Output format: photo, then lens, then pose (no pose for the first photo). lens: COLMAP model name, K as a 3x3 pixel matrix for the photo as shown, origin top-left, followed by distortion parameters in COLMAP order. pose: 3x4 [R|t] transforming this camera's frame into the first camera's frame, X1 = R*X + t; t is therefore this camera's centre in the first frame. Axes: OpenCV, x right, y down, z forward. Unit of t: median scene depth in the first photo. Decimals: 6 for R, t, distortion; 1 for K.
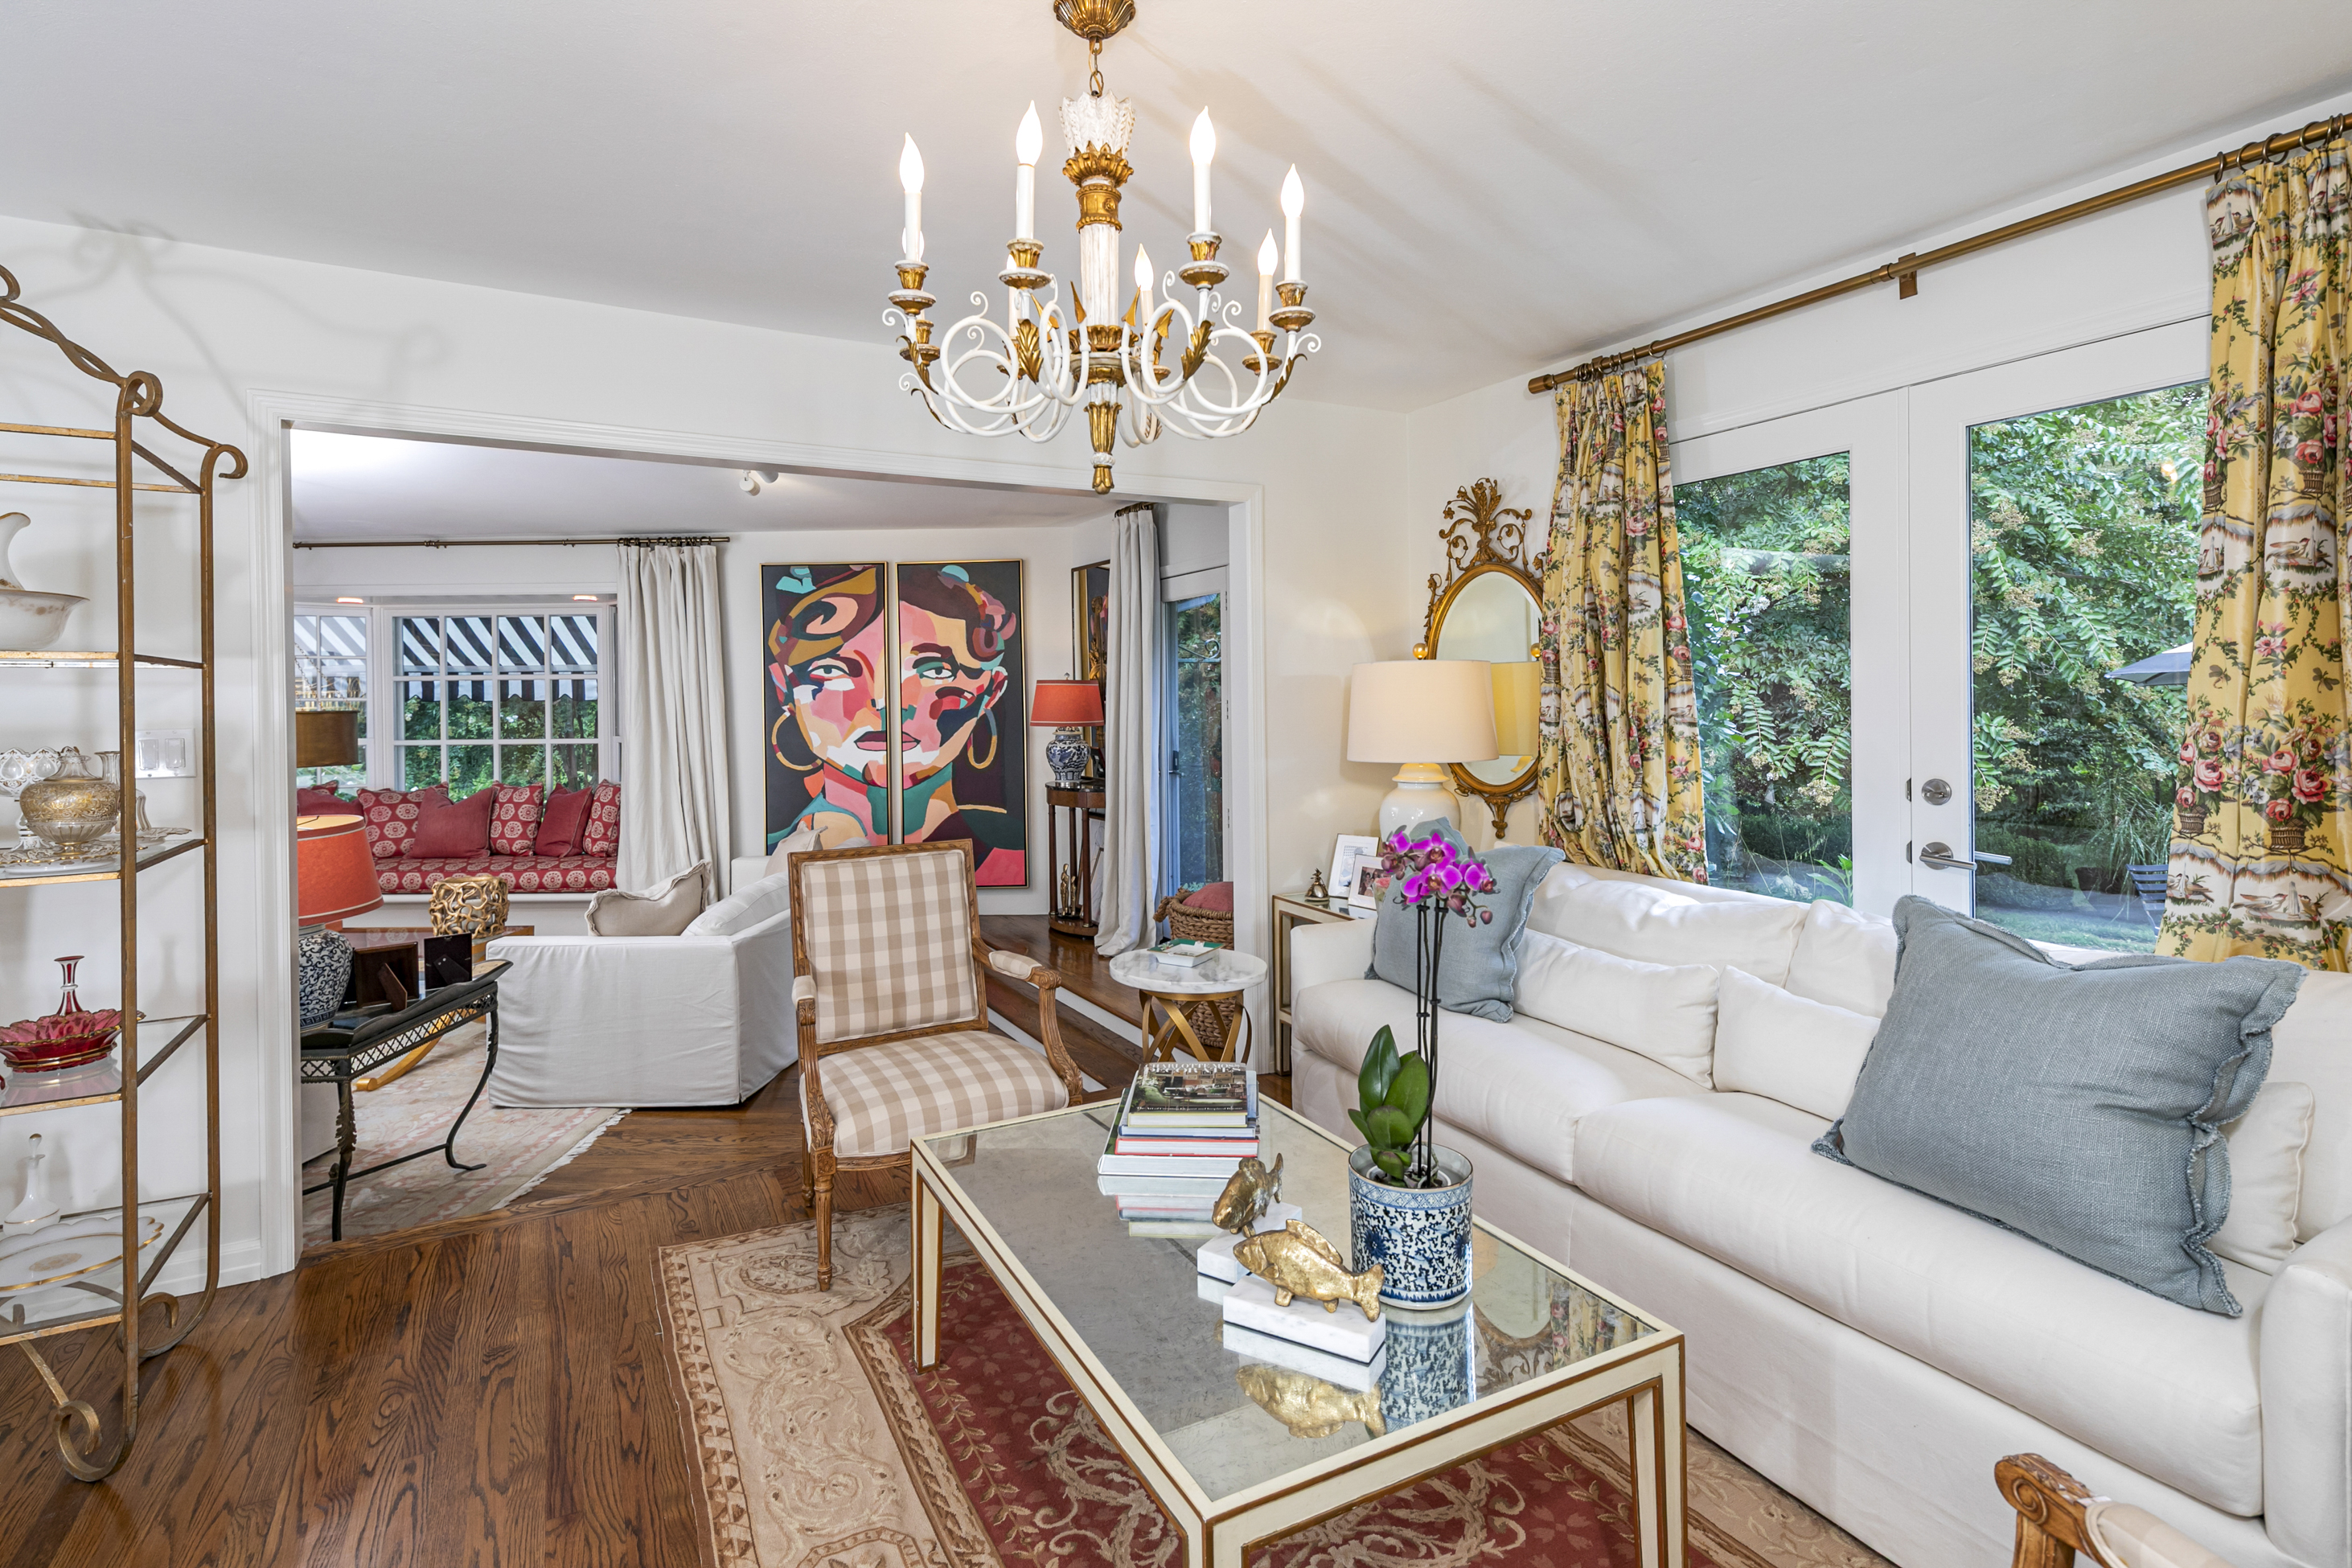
lens RADIAL K [[1148.7, 0, 1173.5], [0, 1148.7, 766.5], [0, 0, 1]] dist [0.006240, -0.000309]
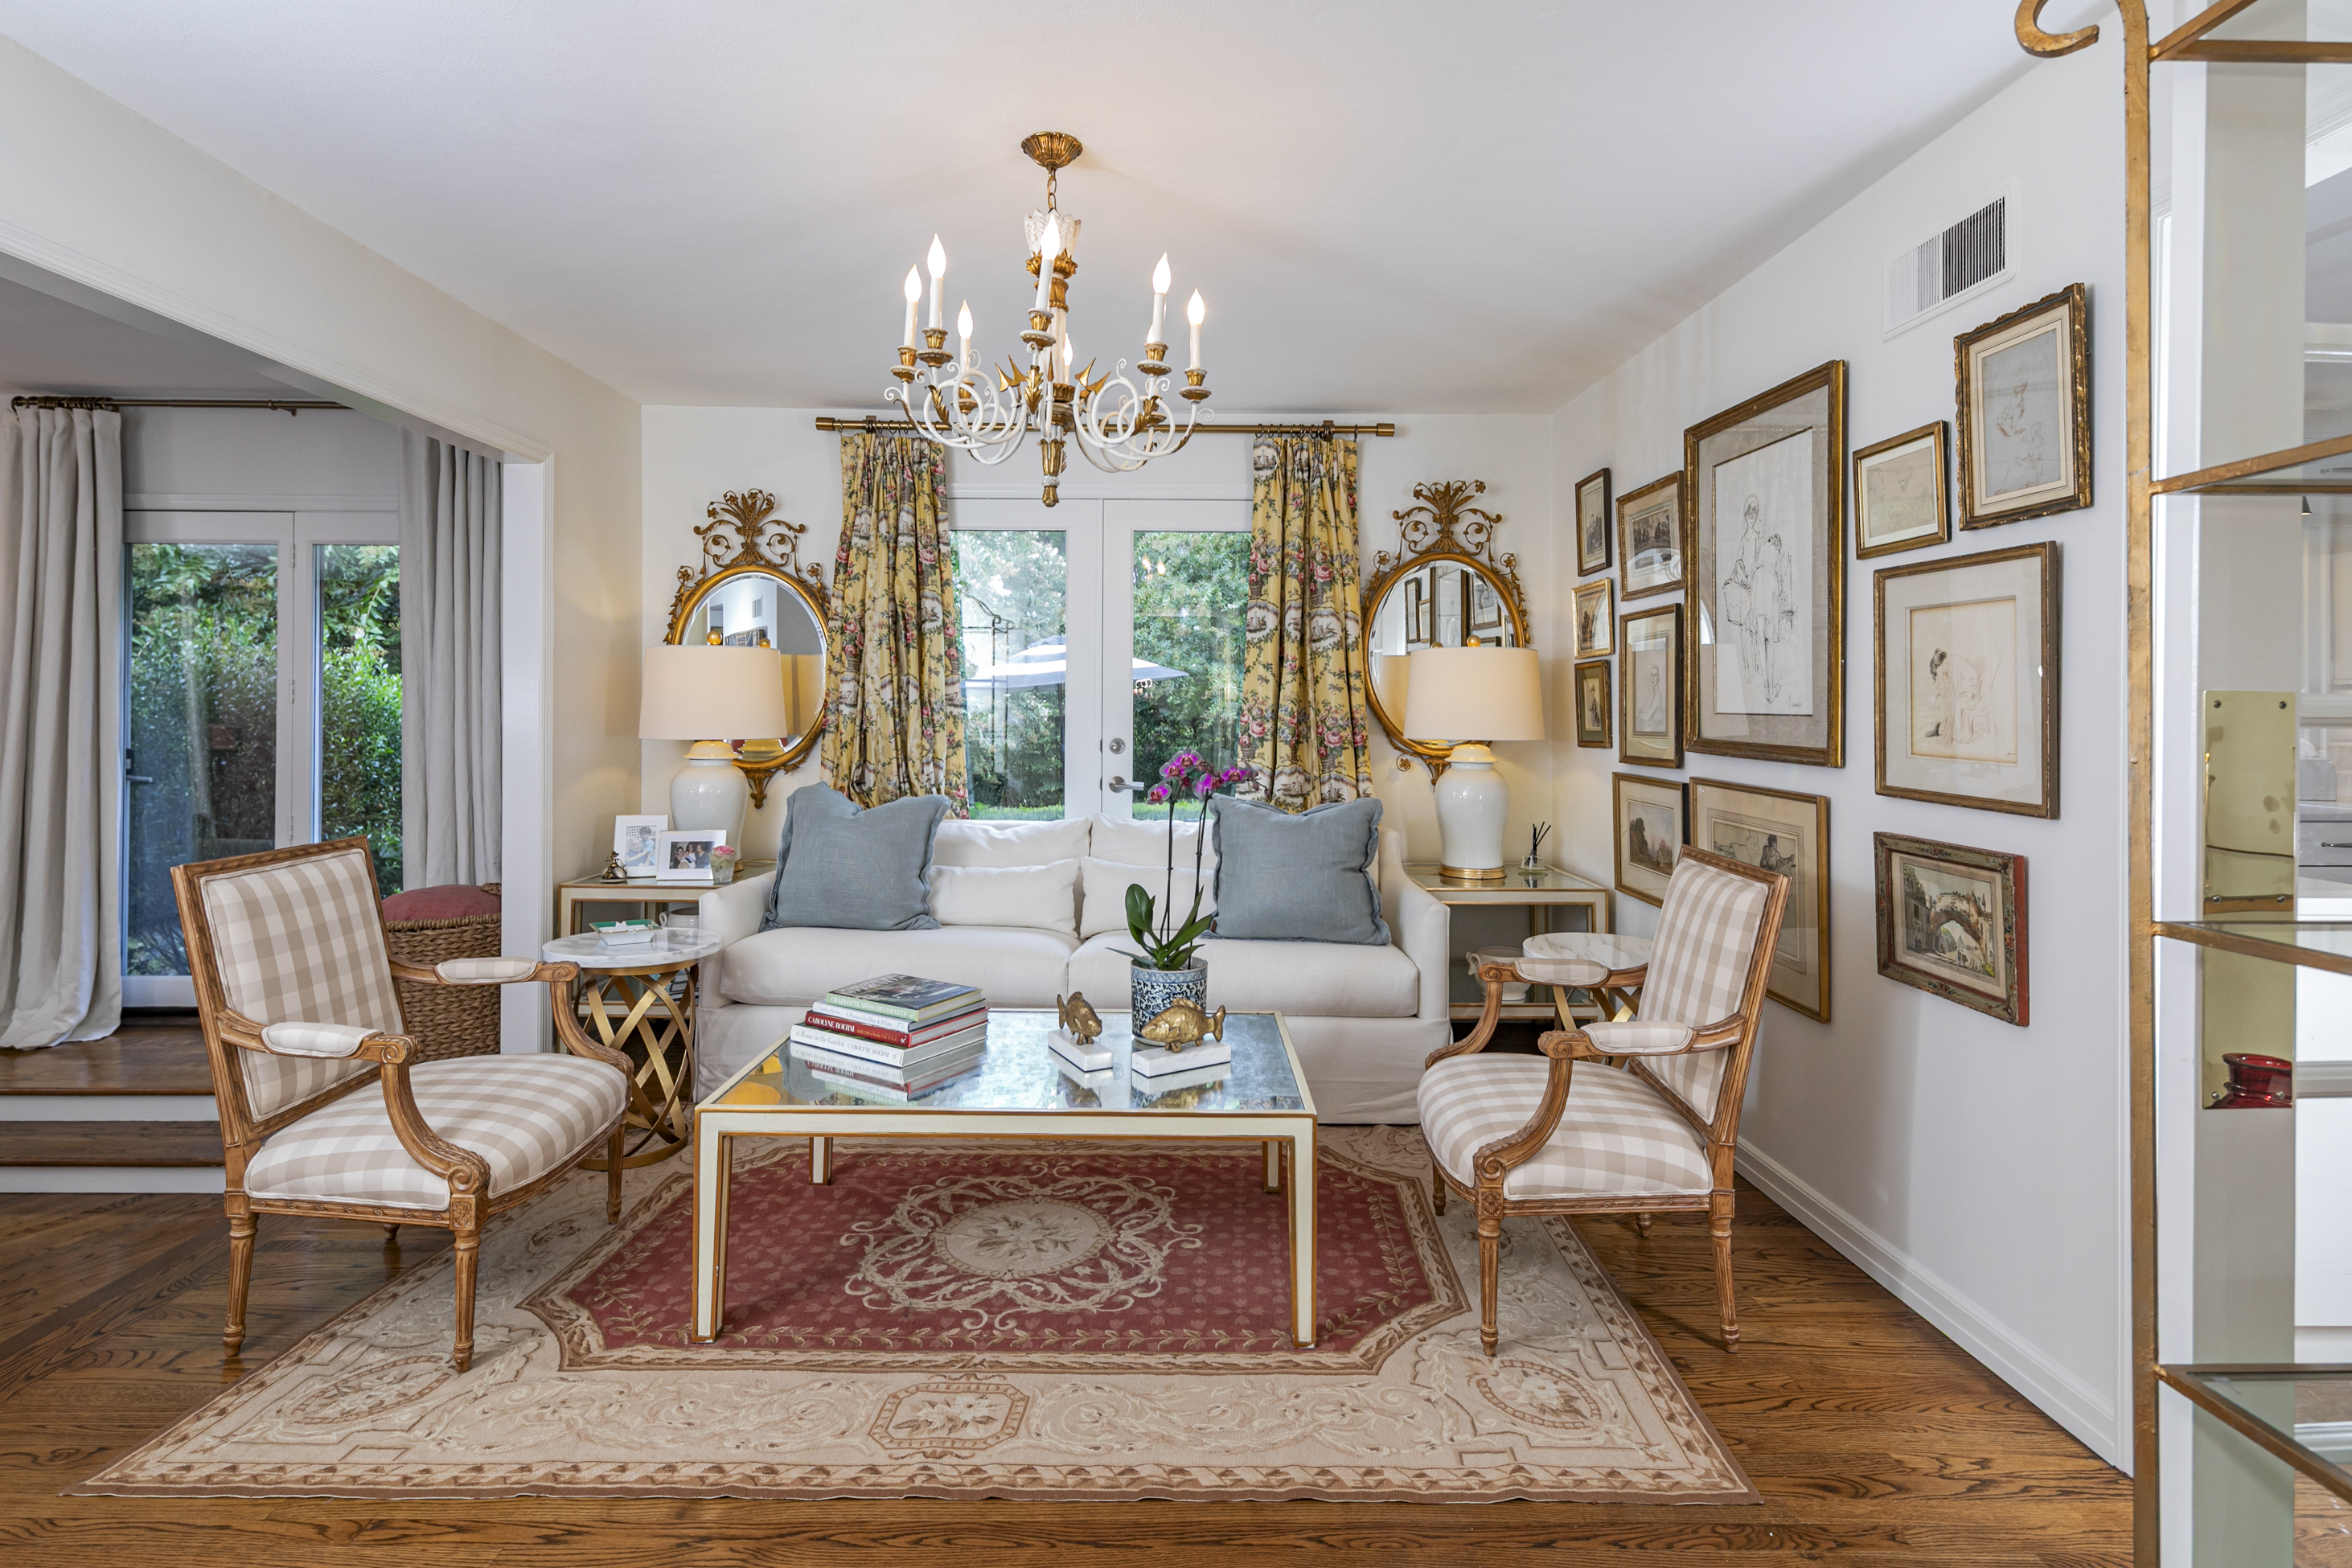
lens RADIAL K [[1148.7, 0, 1176.0], [0, 1148.7, 784.7], [0, 0, 1]] dist [0.006240, -0.000309]
pose [[0.463152, -0.046577, 0.885054, -0.561960], [0.038007, 0.998743, 0.032671, 0.019536], [-0.885464, 0.018506, 0.464340, 0.112050]]
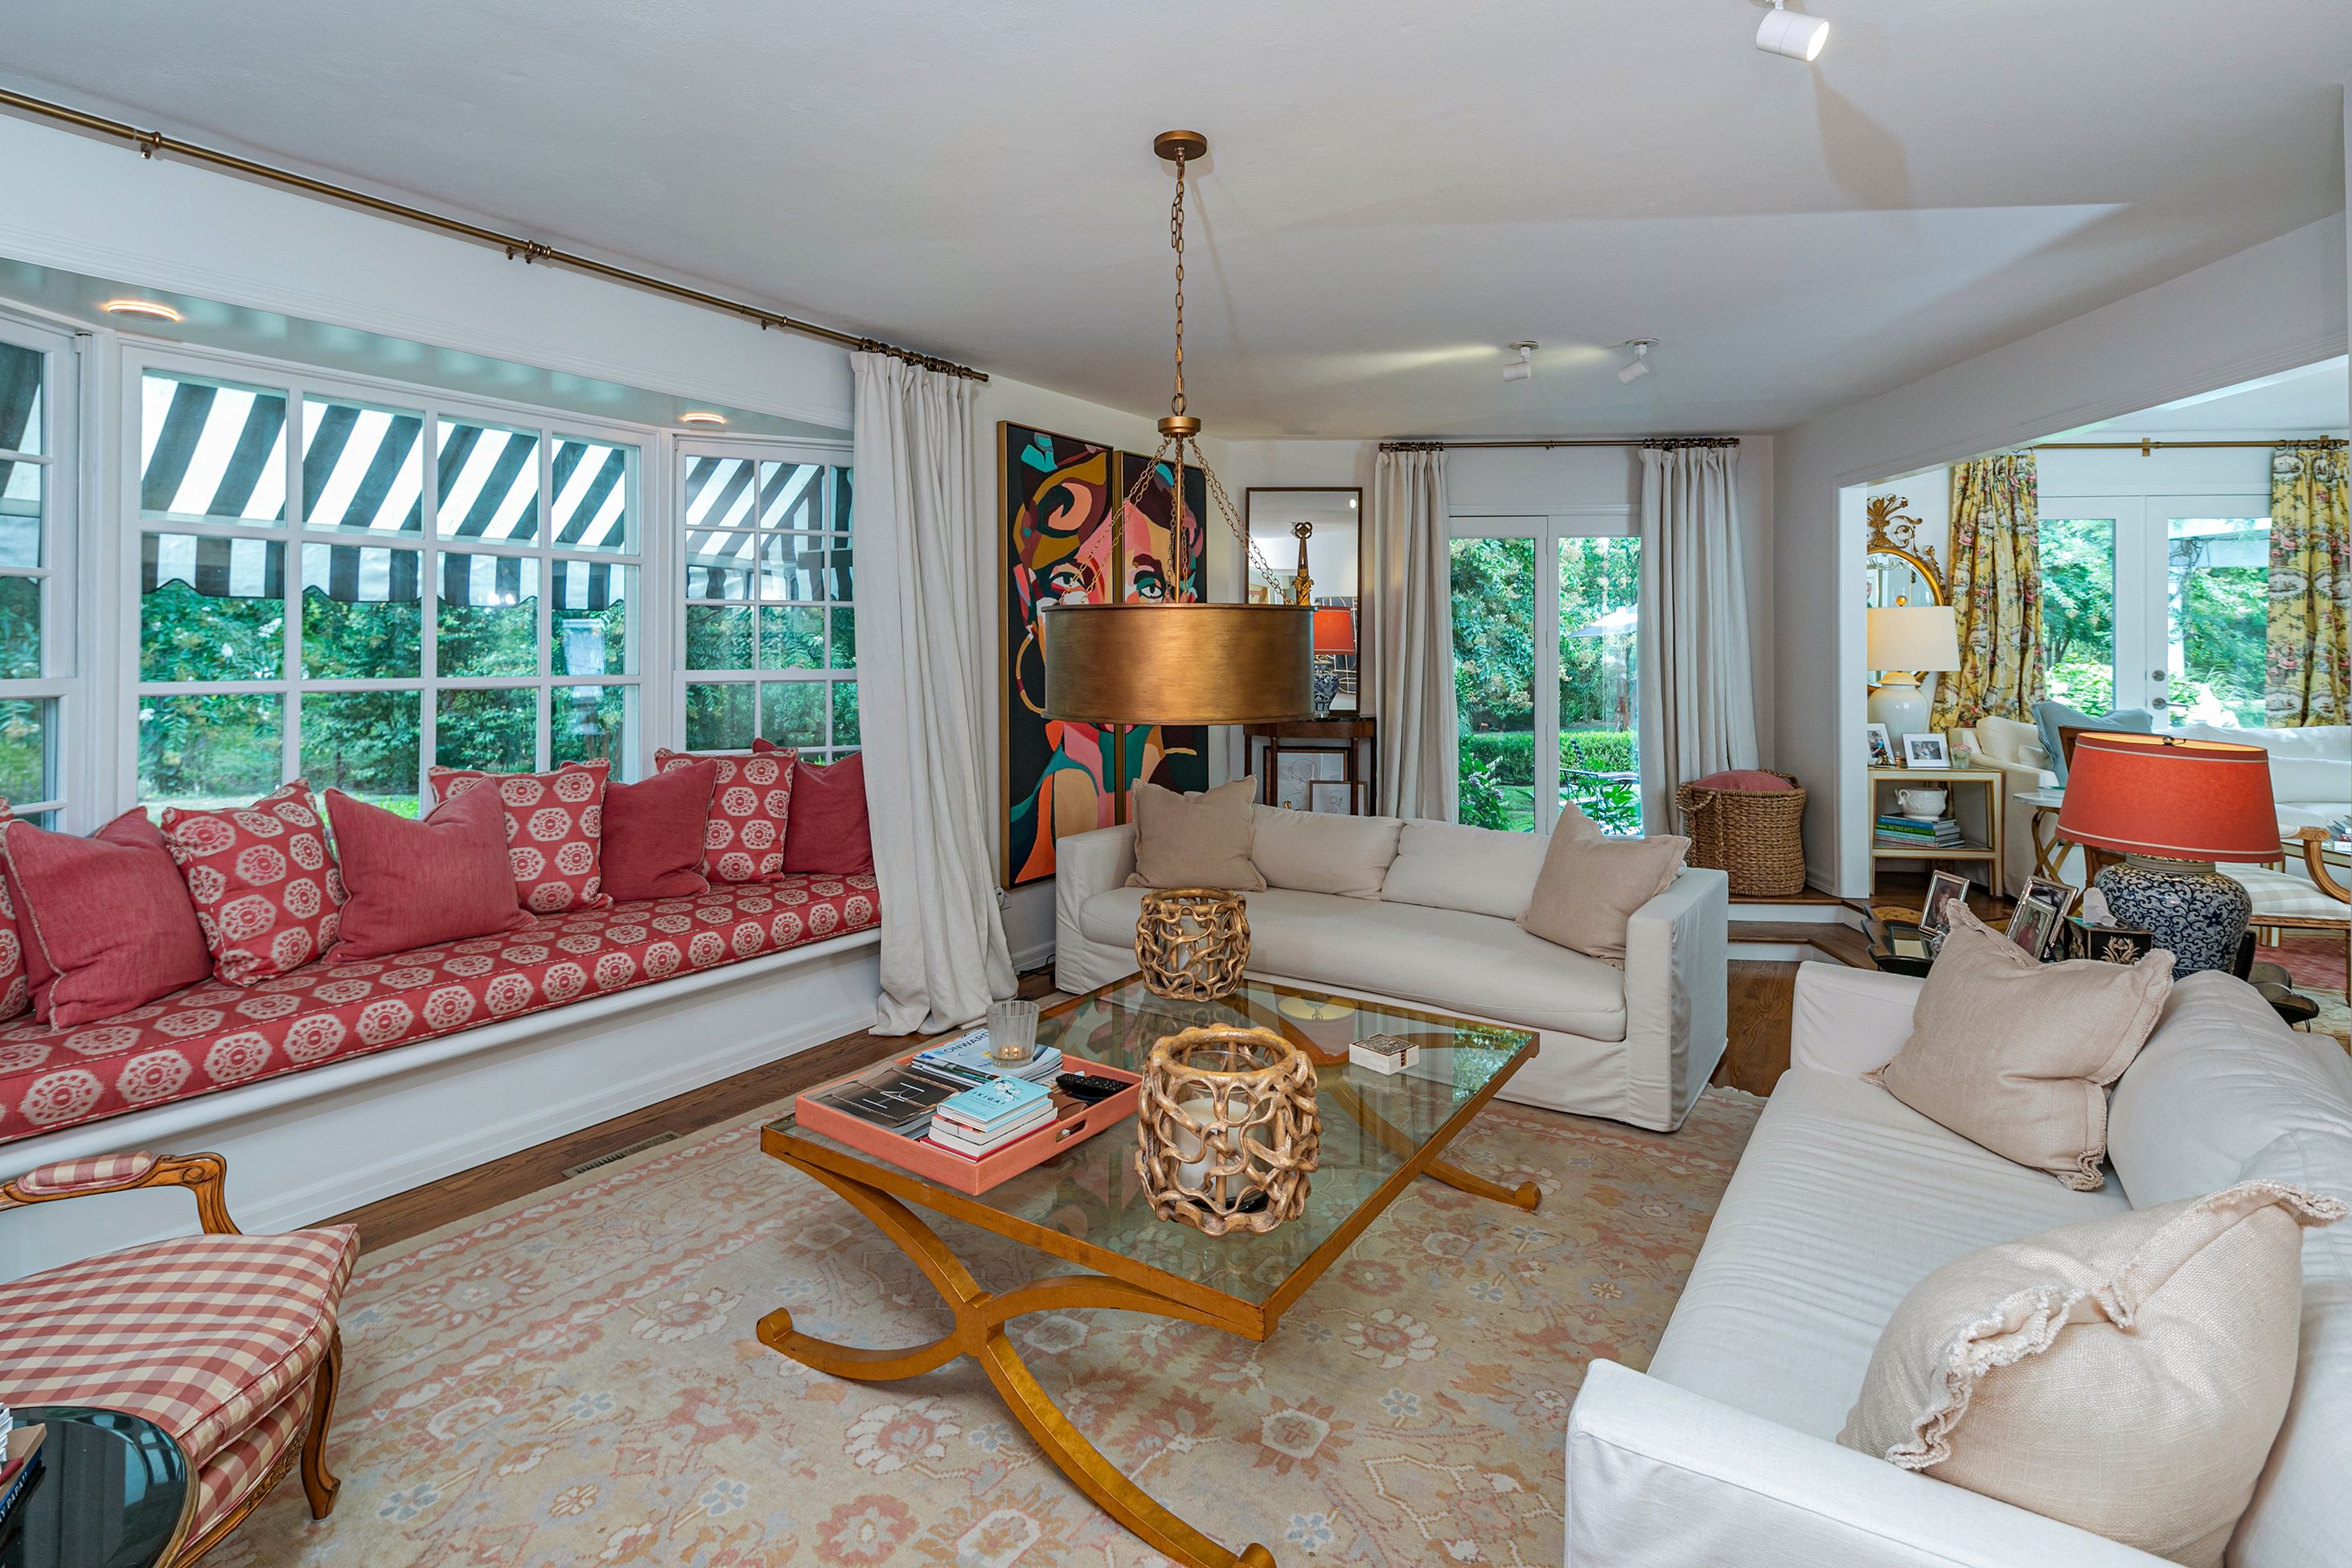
lens RADIAL K [[1165.4, 0, 1159.5], [0, 1165.4, 703.4], [0, 0, 1]] dist [0.005986, -0.000502]
pose [[0.540697, -0.023562, 0.840887, -1.666477], [0.038910, 0.999238, 0.002979, -0.005609], [-0.840317, 0.031108, 0.541202, 0.997020]]
